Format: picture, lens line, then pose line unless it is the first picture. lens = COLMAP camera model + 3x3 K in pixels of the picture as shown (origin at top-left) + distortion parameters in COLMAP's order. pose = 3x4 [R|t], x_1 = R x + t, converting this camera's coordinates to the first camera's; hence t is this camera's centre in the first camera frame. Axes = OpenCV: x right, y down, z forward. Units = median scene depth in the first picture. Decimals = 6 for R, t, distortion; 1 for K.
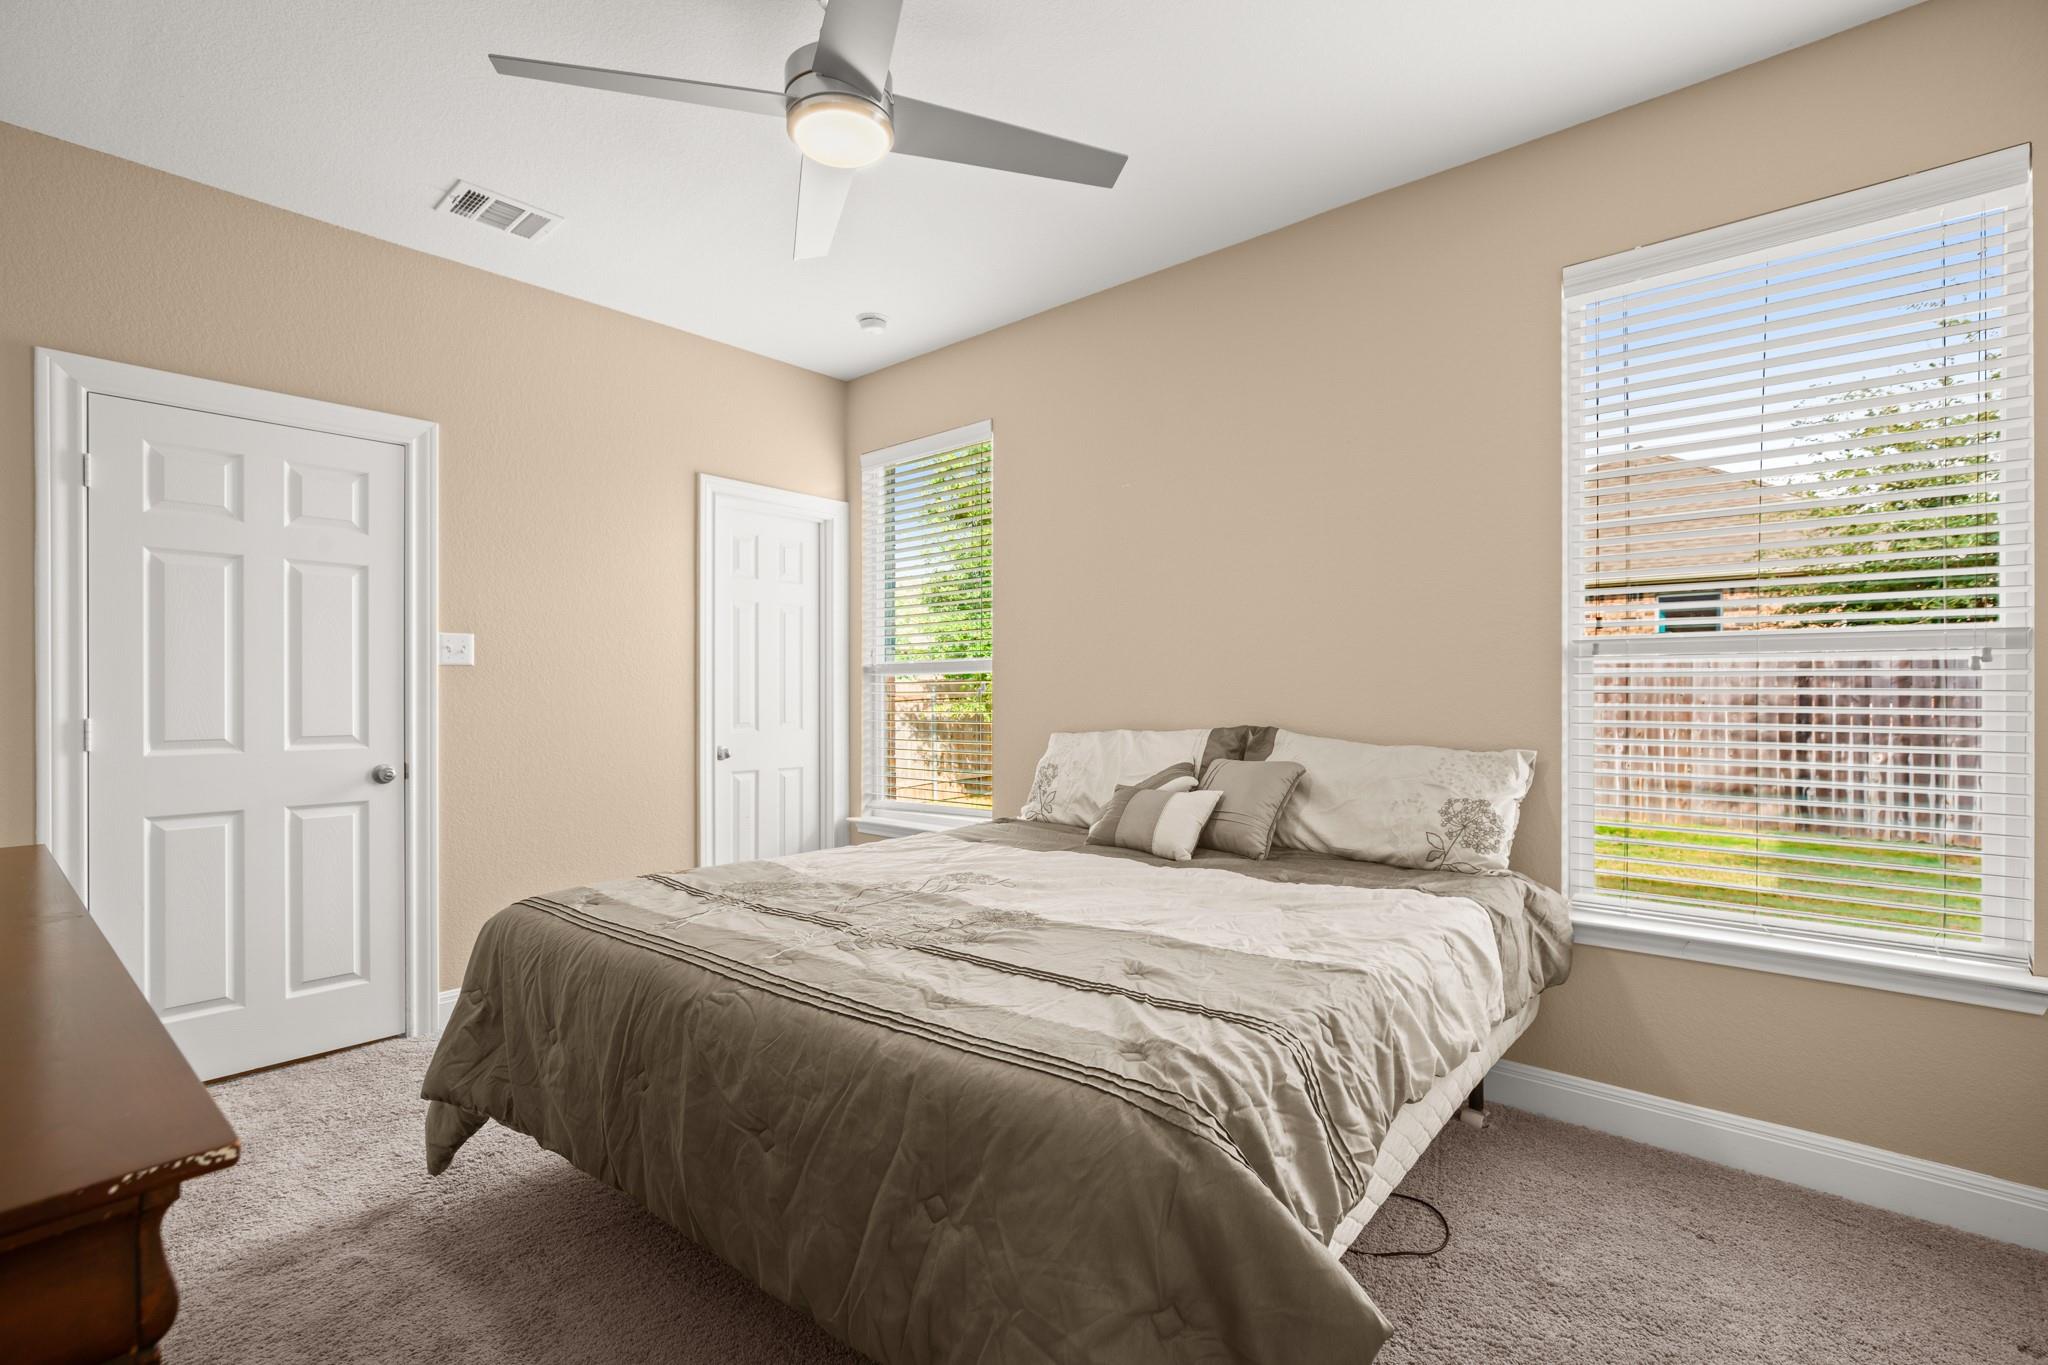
lens RADIAL K [[933.3, 0, 1034.5], [0, 933.3, 688.2], [0, 0, 1]] dist [-0.000396, 0.000756]
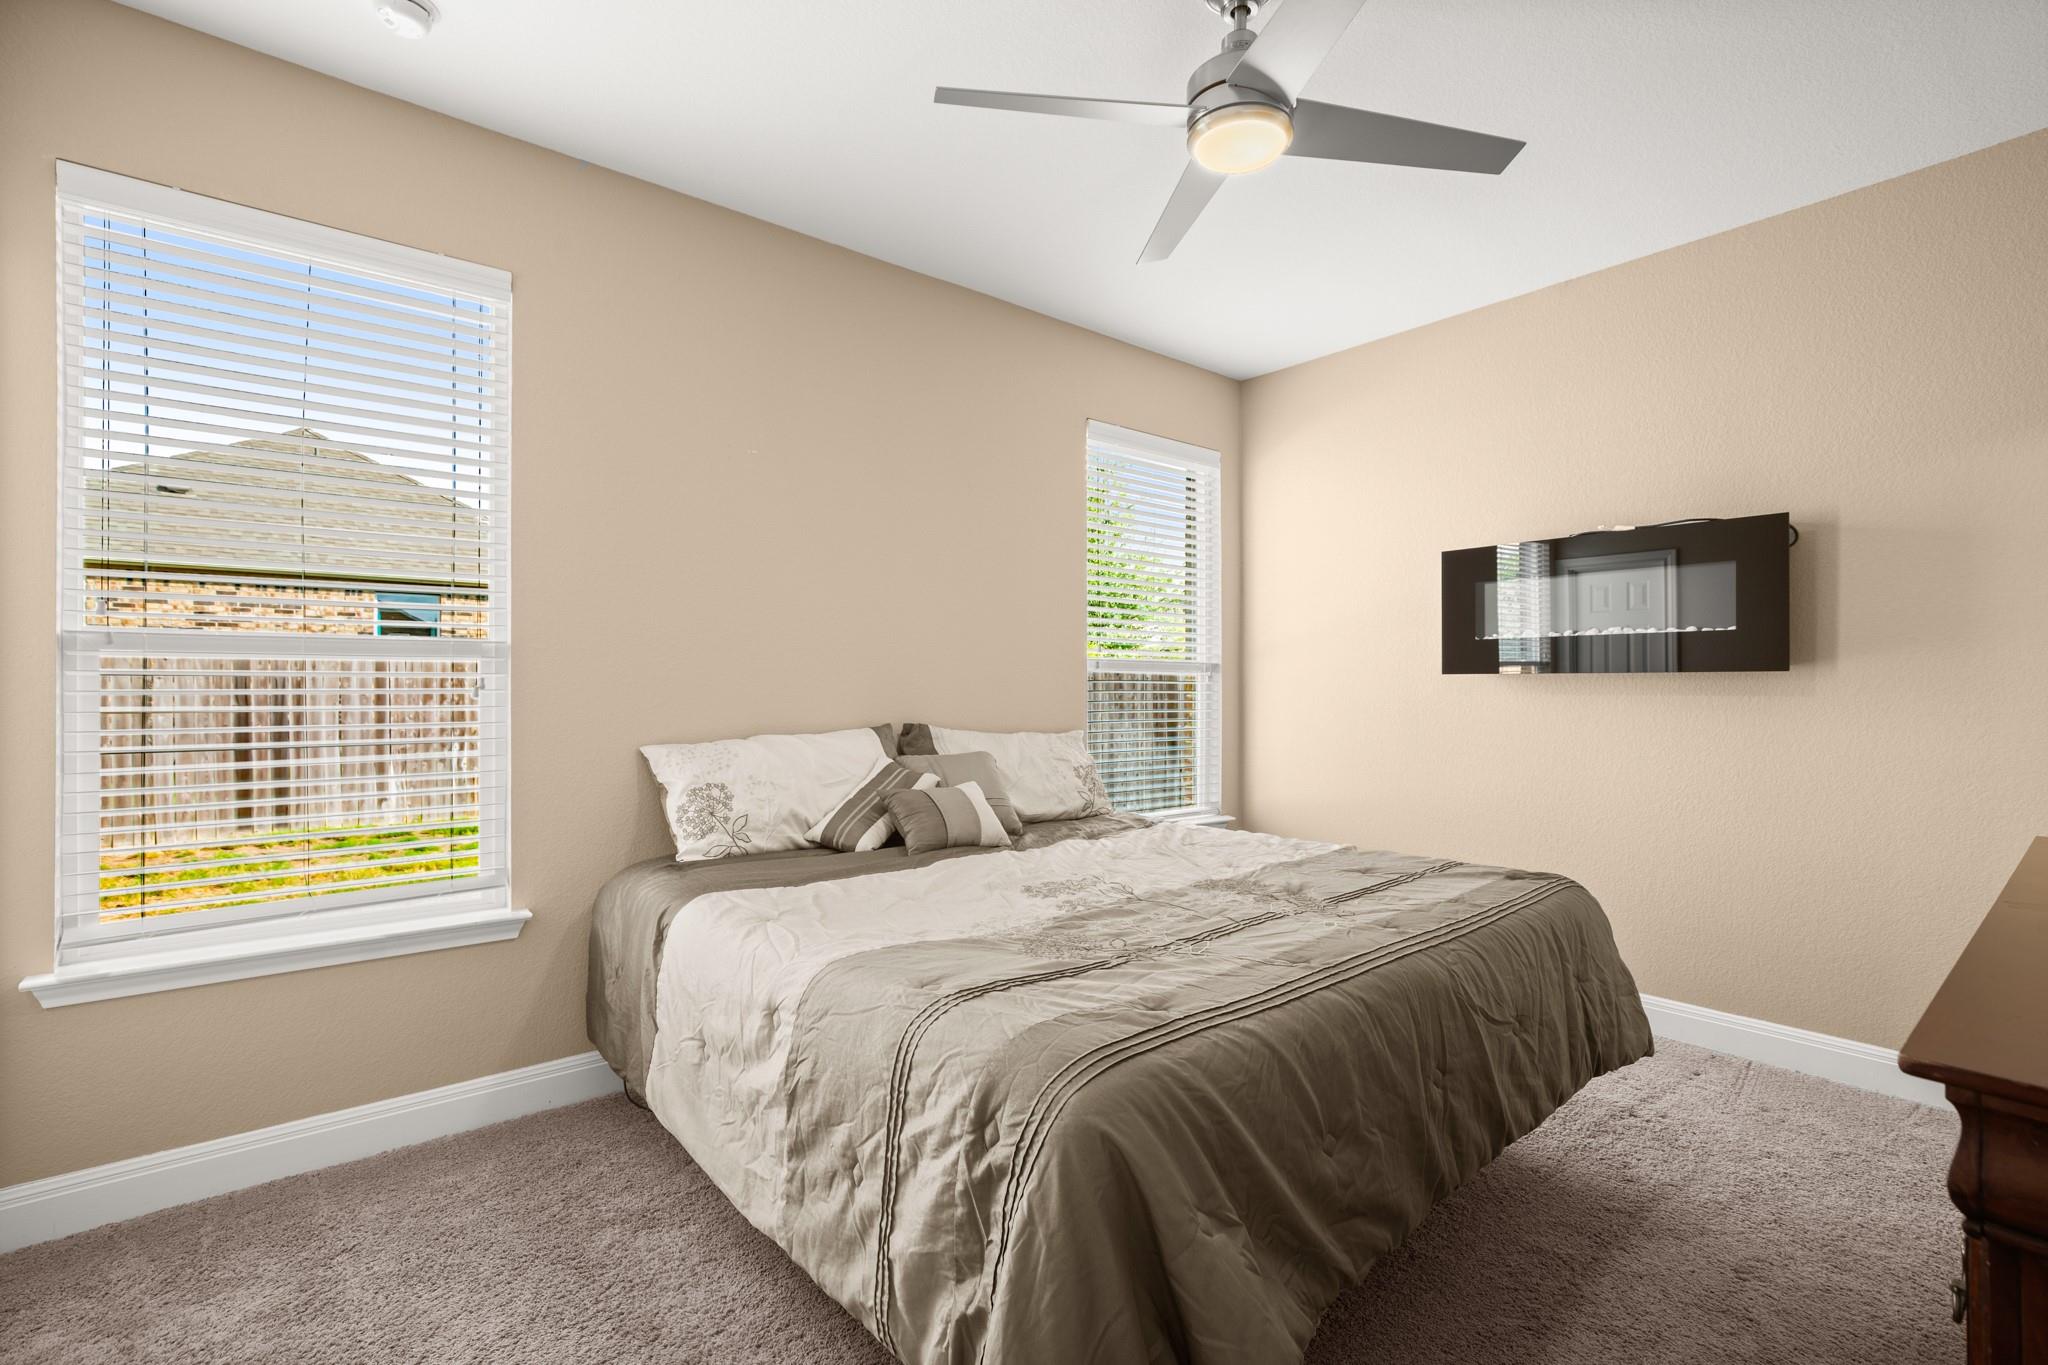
lens RADIAL K [[936.4, 0, 960.2], [0, 936.4, 684.2], [0, 0, 1]] dist [0.073097, 0.000074]
pose [[0.214200, 0.007837, 0.976758, -0.190368], [-0.003215, 0.999968, -0.007318, 0.000764], [-0.976784, -0.001572, 0.214219, 0.166777]]
